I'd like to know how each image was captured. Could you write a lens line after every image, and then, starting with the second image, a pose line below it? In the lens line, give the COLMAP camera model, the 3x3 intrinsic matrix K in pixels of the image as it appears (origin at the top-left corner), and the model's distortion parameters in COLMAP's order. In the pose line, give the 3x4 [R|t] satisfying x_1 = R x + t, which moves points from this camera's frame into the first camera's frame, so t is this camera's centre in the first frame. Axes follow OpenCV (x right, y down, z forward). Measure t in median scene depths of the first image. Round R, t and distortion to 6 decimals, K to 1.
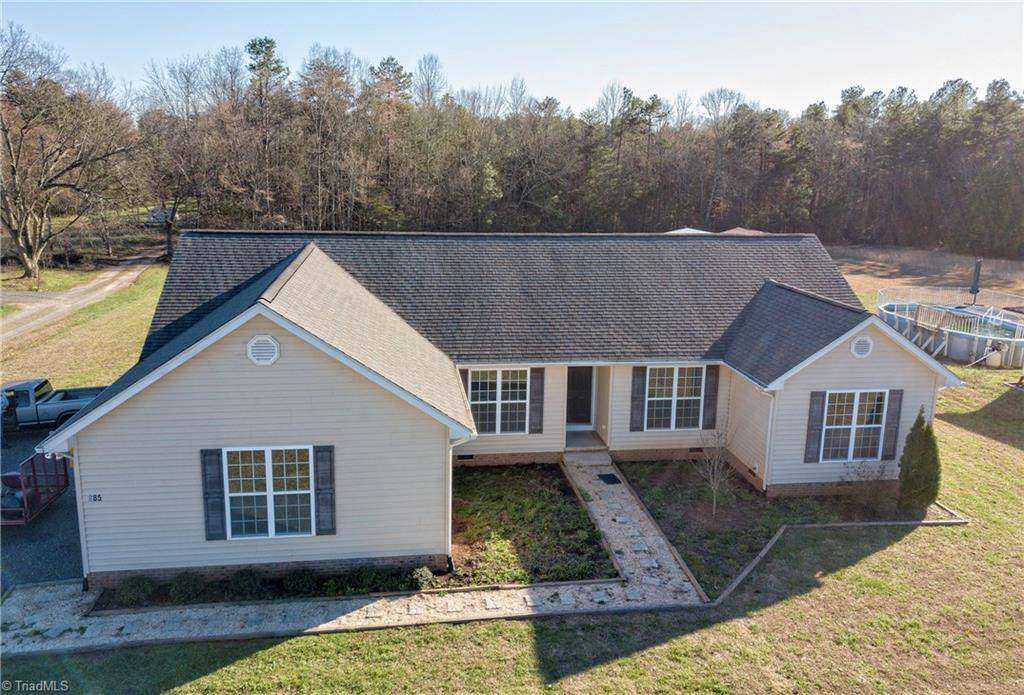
lens RADIAL K [[800.2, 0, 512.0], [0, 800.2, 344.5], [0, 0, 1]] dist [-0.004237, 0.000366]
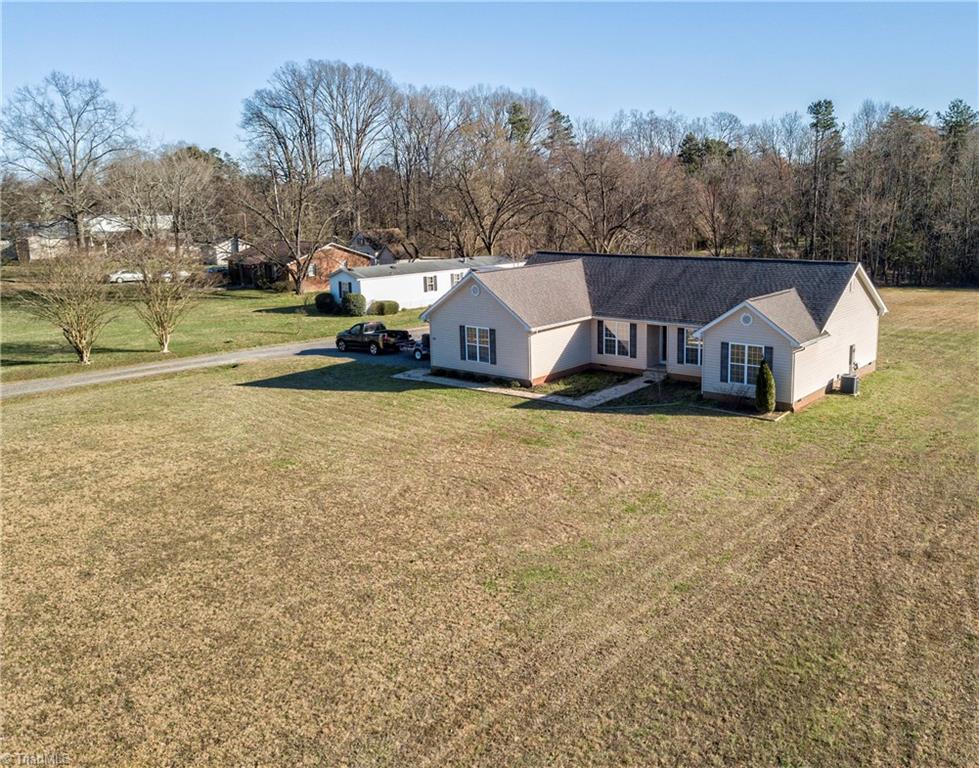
lens RADIAL K [[799.8, 0, 491.4], [0, 799.8, 383.3], [0, 0, 1]] dist [0.000074, 0.002727]
pose [[0.677539, 0.139217, -0.722191, 1.366120], [-0.139833, 0.988395, 0.059346, 0.118880], [0.722072, 0.060777, 0.689144, -0.659716]]
